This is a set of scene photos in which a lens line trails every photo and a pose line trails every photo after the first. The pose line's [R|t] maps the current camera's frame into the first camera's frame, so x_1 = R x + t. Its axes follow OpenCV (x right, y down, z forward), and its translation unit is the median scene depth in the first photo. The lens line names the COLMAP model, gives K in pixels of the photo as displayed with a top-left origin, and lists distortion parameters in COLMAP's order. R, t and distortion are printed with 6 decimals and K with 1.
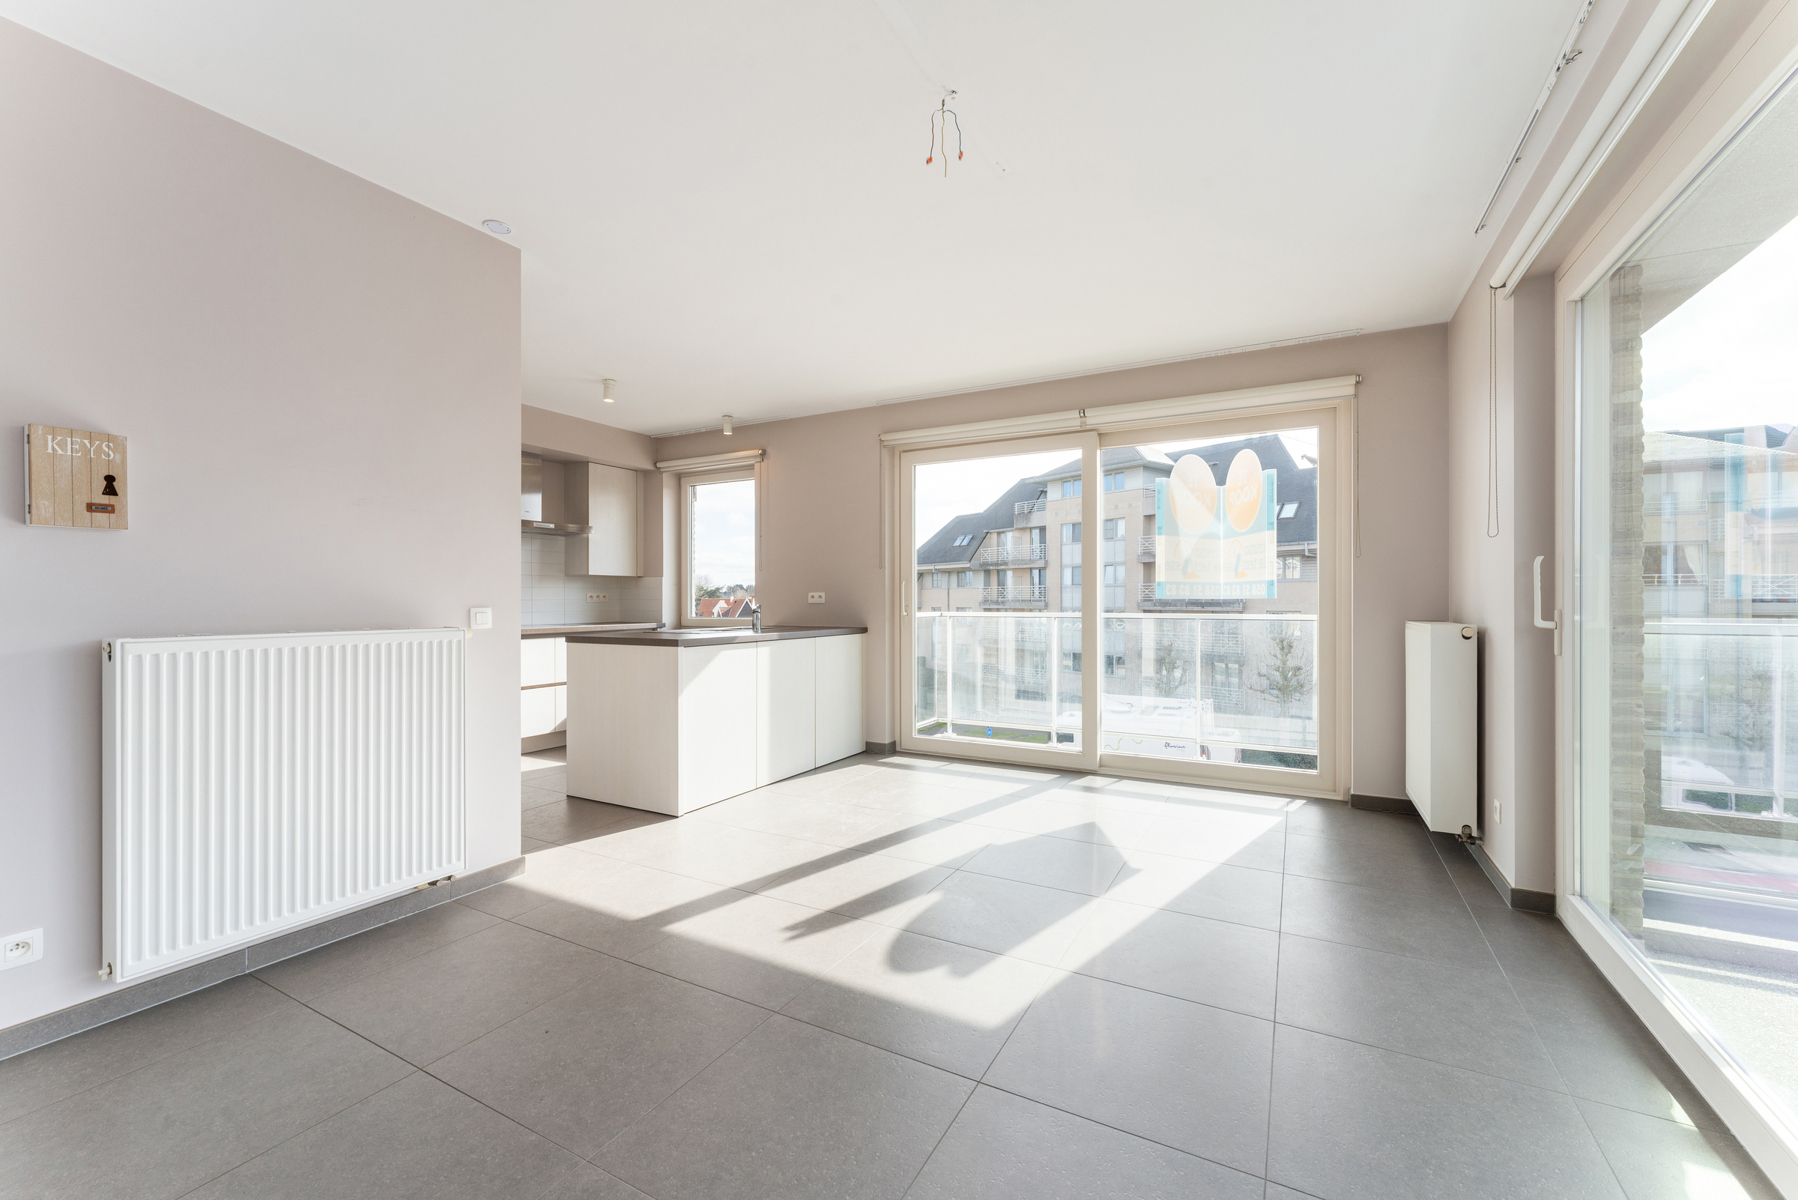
lens RADIAL K [[718.7, 0, 897.6], [0, 718.7, 596.8], [0, 0, 1]] dist [-0.001654, -0.000035]
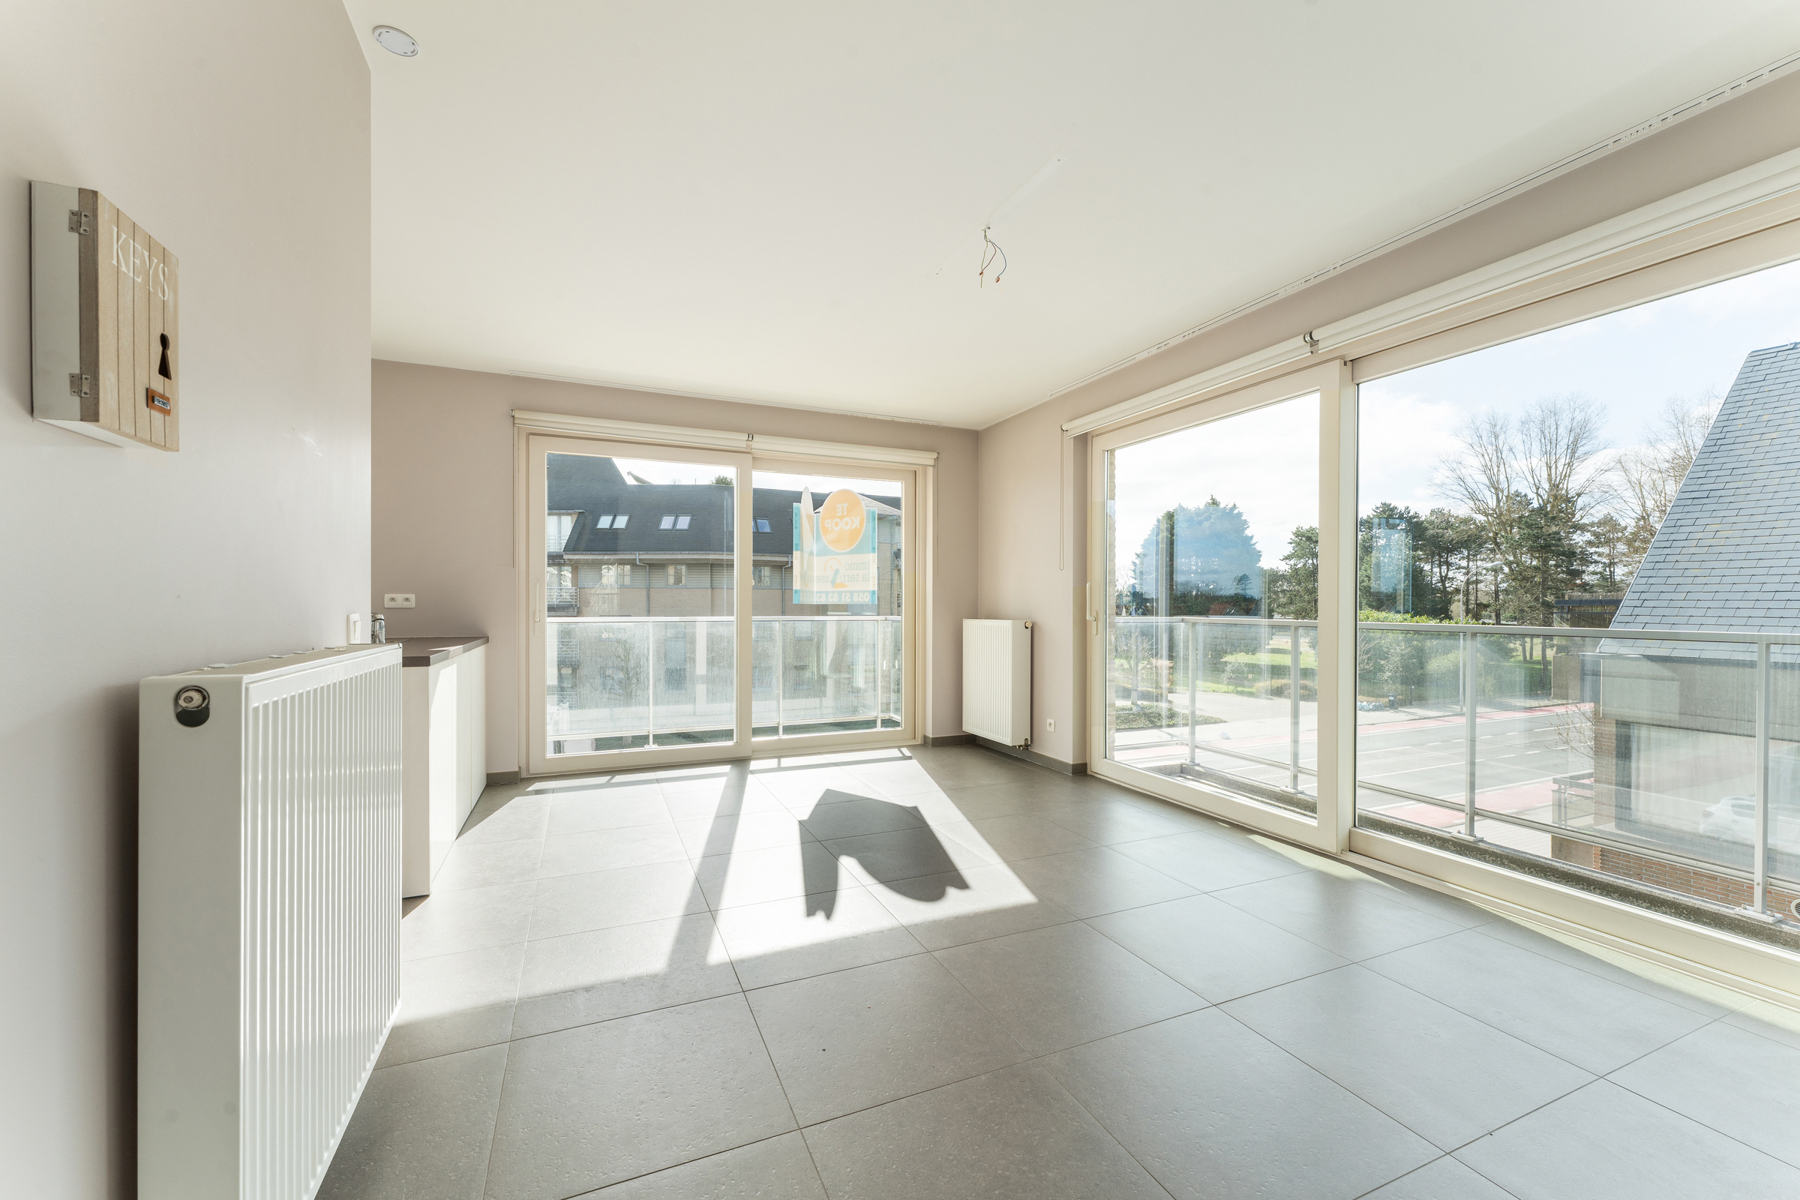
lens RADIAL K [[719.5, 0, 895.8], [0, 719.5, 604.1], [0, 0, 1]] dist [-0.001654, -0.000035]
pose [[0.611582, 0.004187, 0.791170, -0.520808], [-0.006692, 0.999978, -0.000119, 0.002227], [-0.791153, -0.005221, 0.611596, 0.145889]]
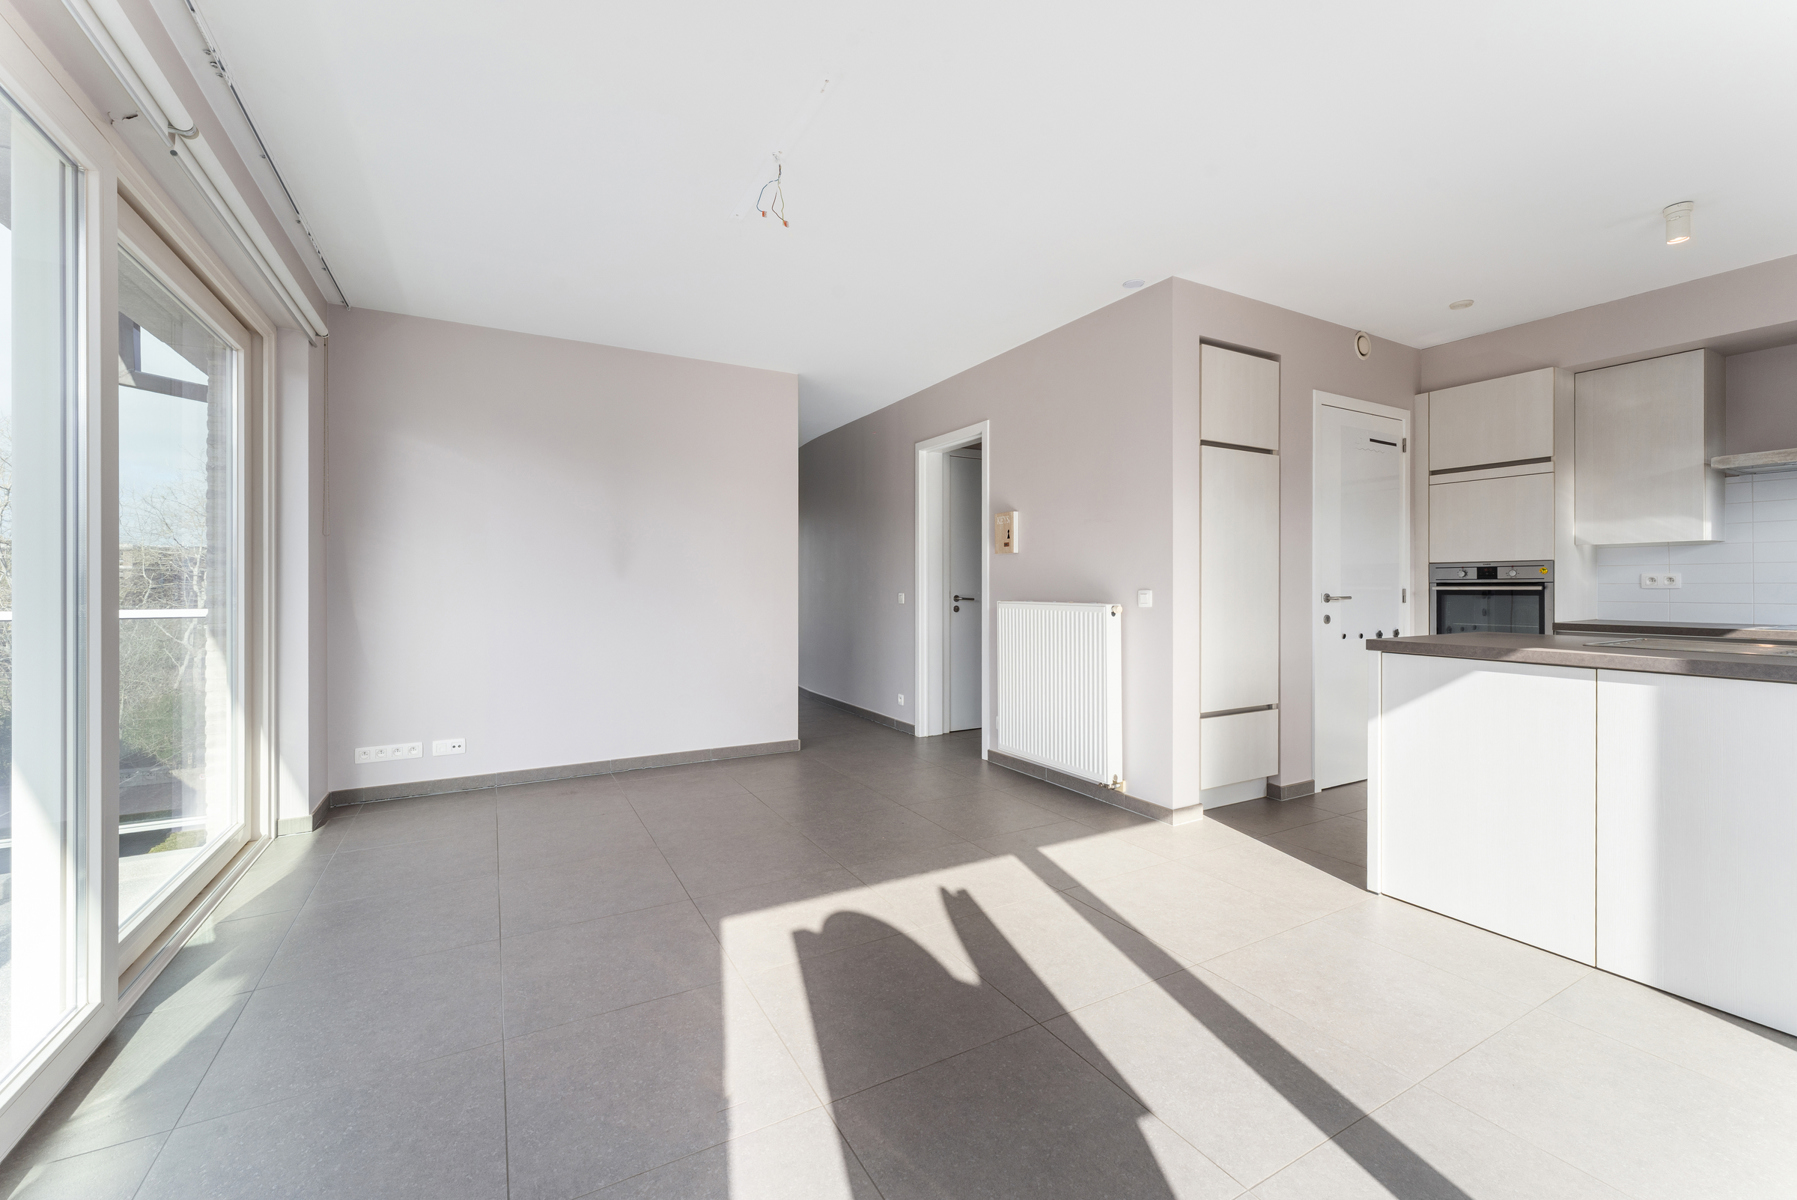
lens RADIAL K [[718.3, 0, 906.0], [0, 718.3, 590.1], [0, 0, 1]] dist [-0.001654, -0.000035]
pose [[-0.519744, 0.008590, -0.854279, 0.458435], [0.004386, 0.999963, 0.007387, 0.002482], [0.854311, 0.000092, -0.519762, 0.847354]]
